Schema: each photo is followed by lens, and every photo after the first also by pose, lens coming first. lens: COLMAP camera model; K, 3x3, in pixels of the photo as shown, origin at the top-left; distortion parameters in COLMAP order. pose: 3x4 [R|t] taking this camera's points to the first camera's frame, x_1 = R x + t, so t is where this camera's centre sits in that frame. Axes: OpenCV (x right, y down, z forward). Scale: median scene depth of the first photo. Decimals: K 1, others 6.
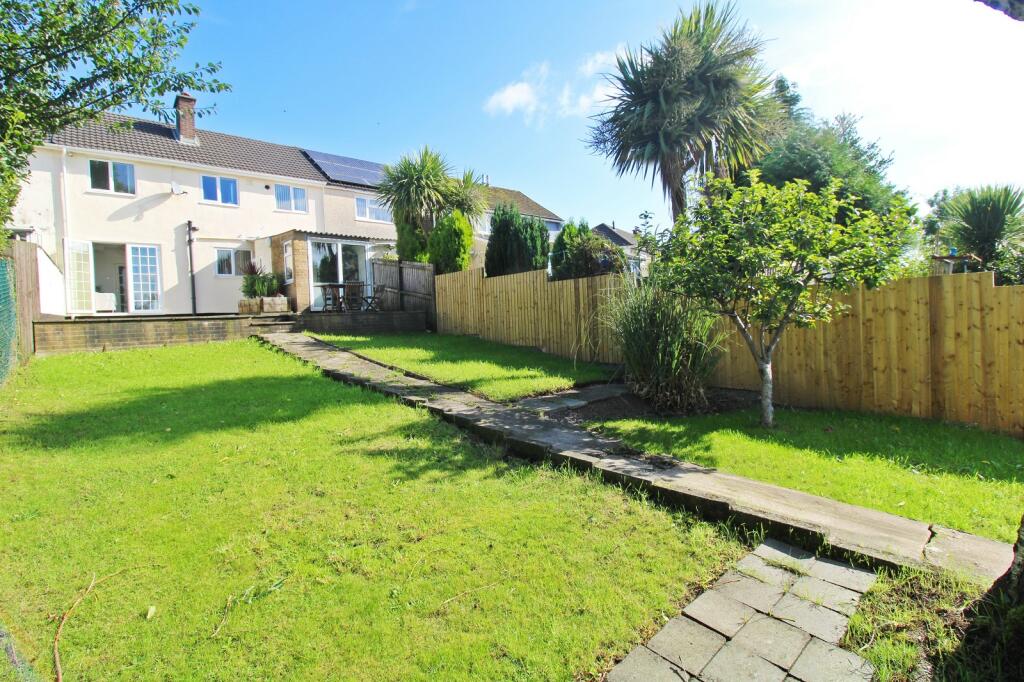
lens RADIAL K [[481.8, 0, 512.0], [0, 481.8, 341.0], [0, 0, 1]] dist [-0.012979, -0.000458]
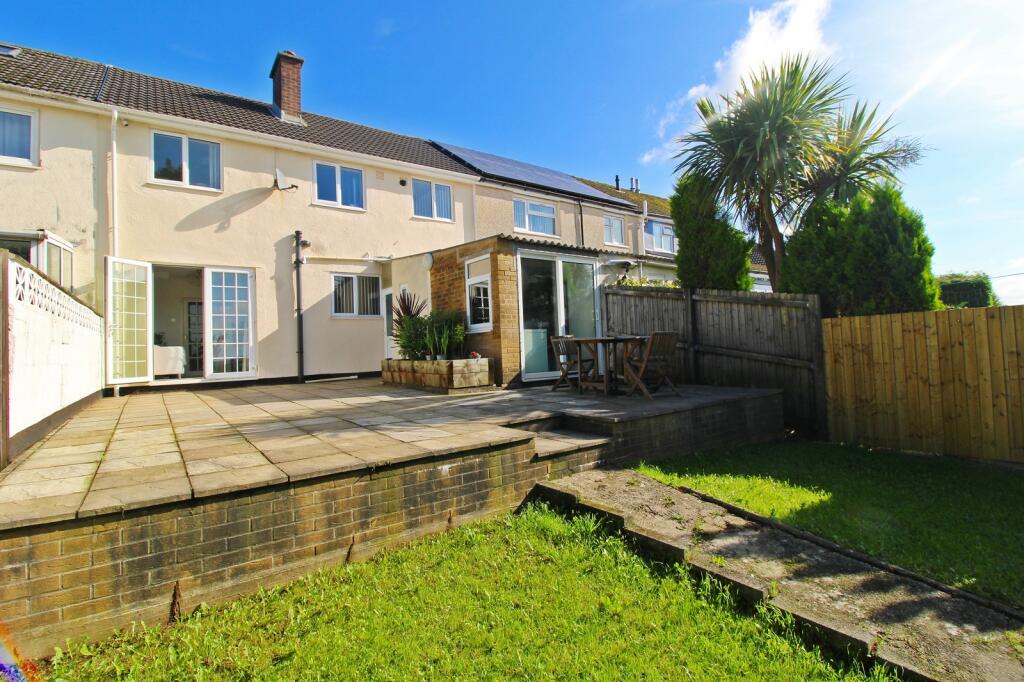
lens RADIAL K [[497.0, 0, 512.0], [0, 497.0, 341.0], [0, 0, 1]] dist [-0.001602, -0.000588]
pose [[0.995853, -0.004265, -0.090876, -0.348557], [-0.001332, 0.998109, -0.061448, -0.068058], [0.090966, 0.061314, 0.993965, 0.396879]]
